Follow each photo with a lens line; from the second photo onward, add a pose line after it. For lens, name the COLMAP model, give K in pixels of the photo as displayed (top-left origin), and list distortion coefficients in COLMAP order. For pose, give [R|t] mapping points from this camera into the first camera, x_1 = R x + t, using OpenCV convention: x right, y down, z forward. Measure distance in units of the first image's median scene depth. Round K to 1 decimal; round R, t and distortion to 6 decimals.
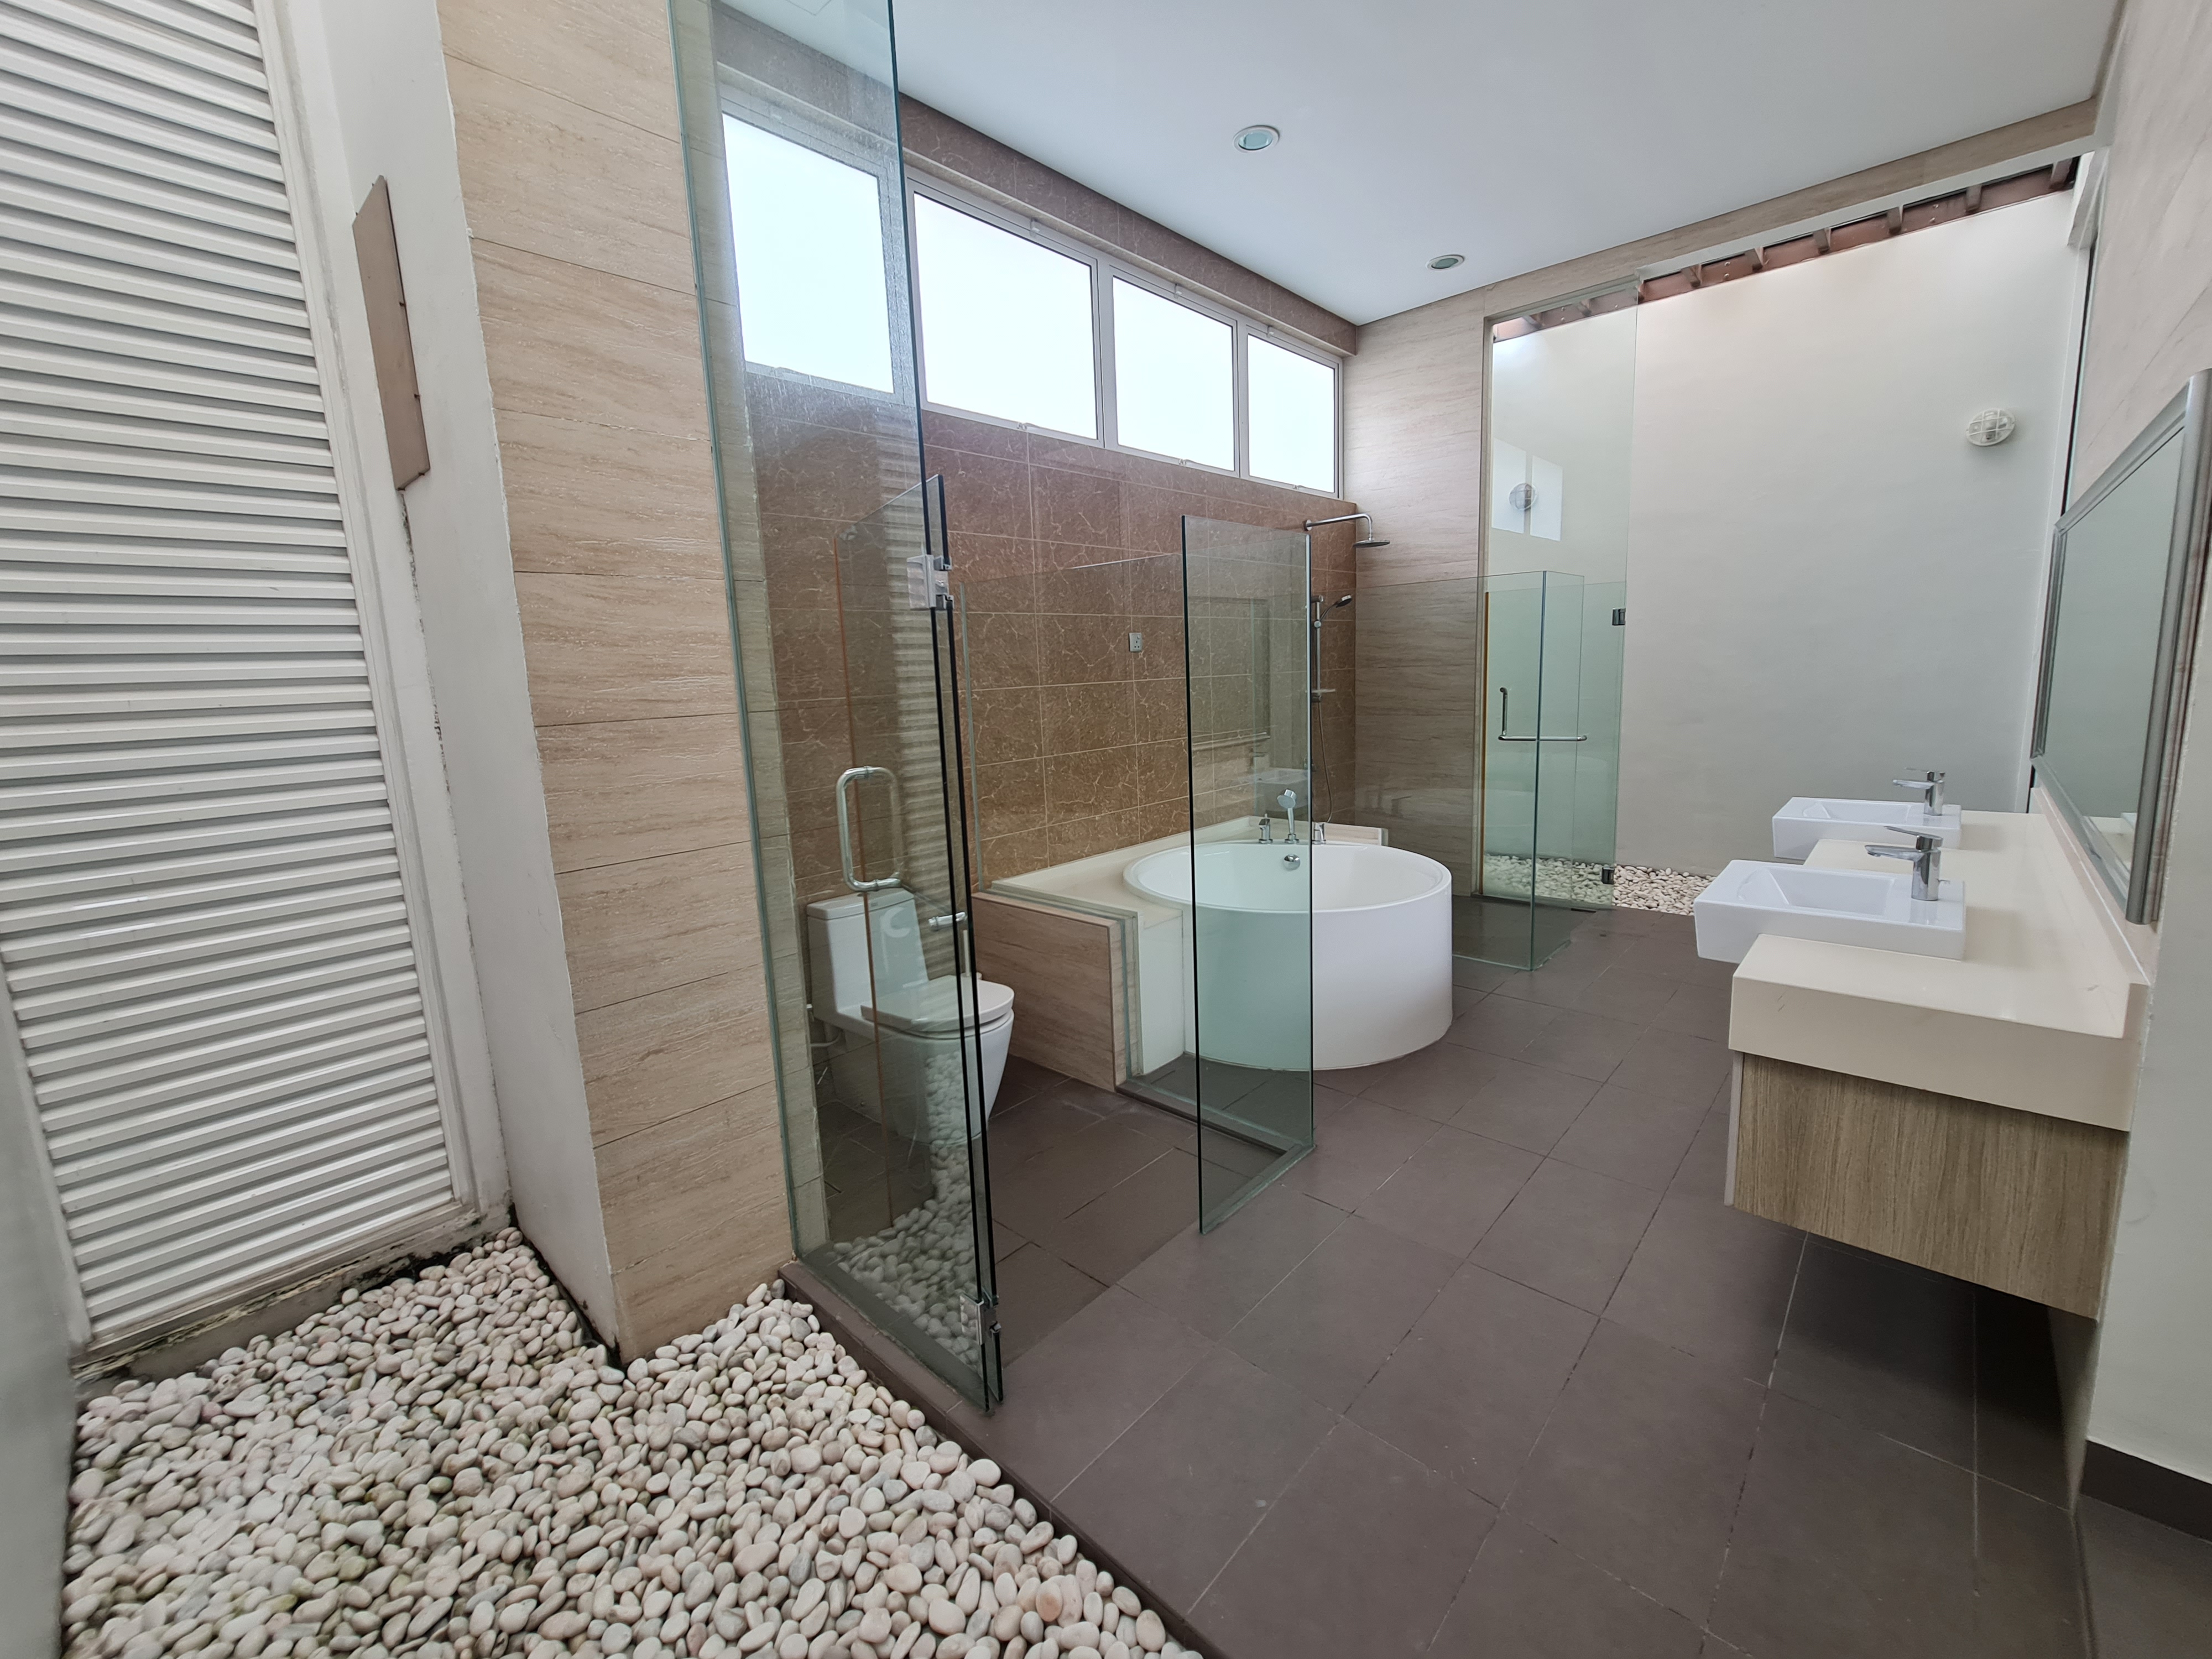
lens RADIAL K [[901.5, 0, 1111.9], [0, 901.5, 807.9], [0, 0, 1]] dist [0.001585, -0.001551]
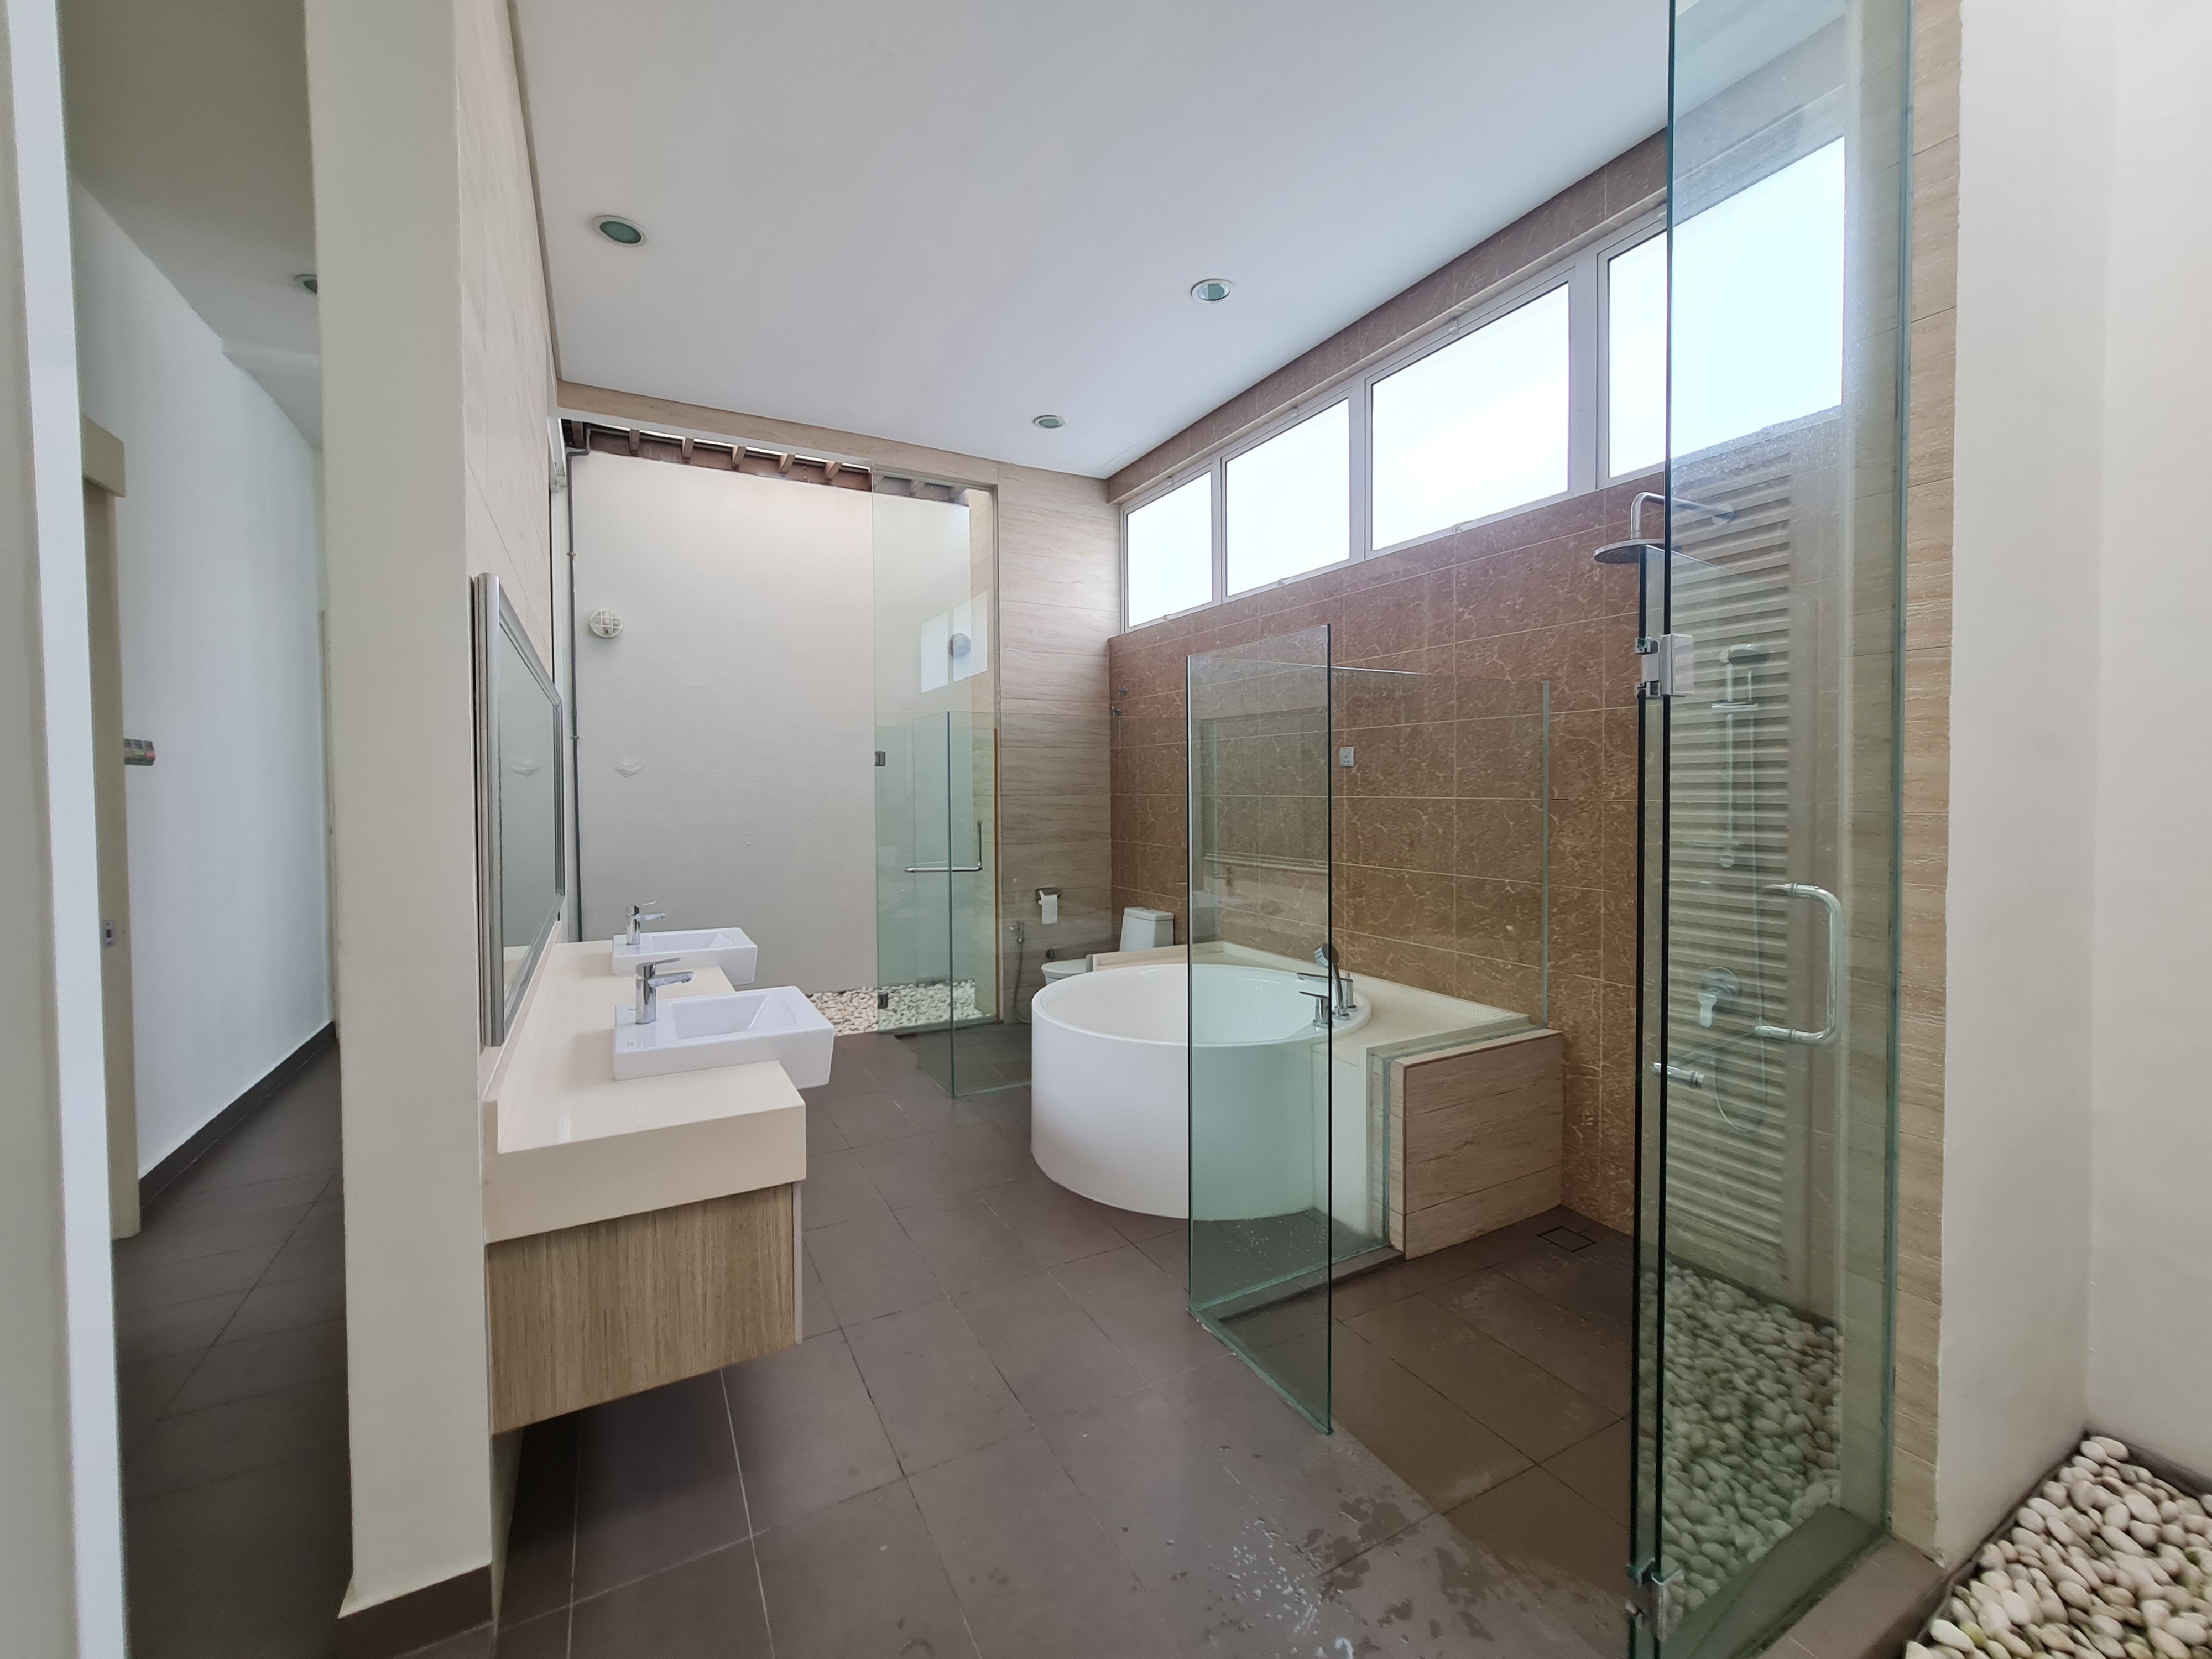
lens RADIAL K [[901.5, 0, 1110.2], [0, 901.5, 825.7], [0, 0, 1]] dist [0.001585, -0.001551]
pose [[-0.308513, 0.077879, -0.948027, 1.132308], [-0.133113, 0.983301, 0.124095, -0.221061], [0.941860, 0.164479, -0.292994, 1.184598]]
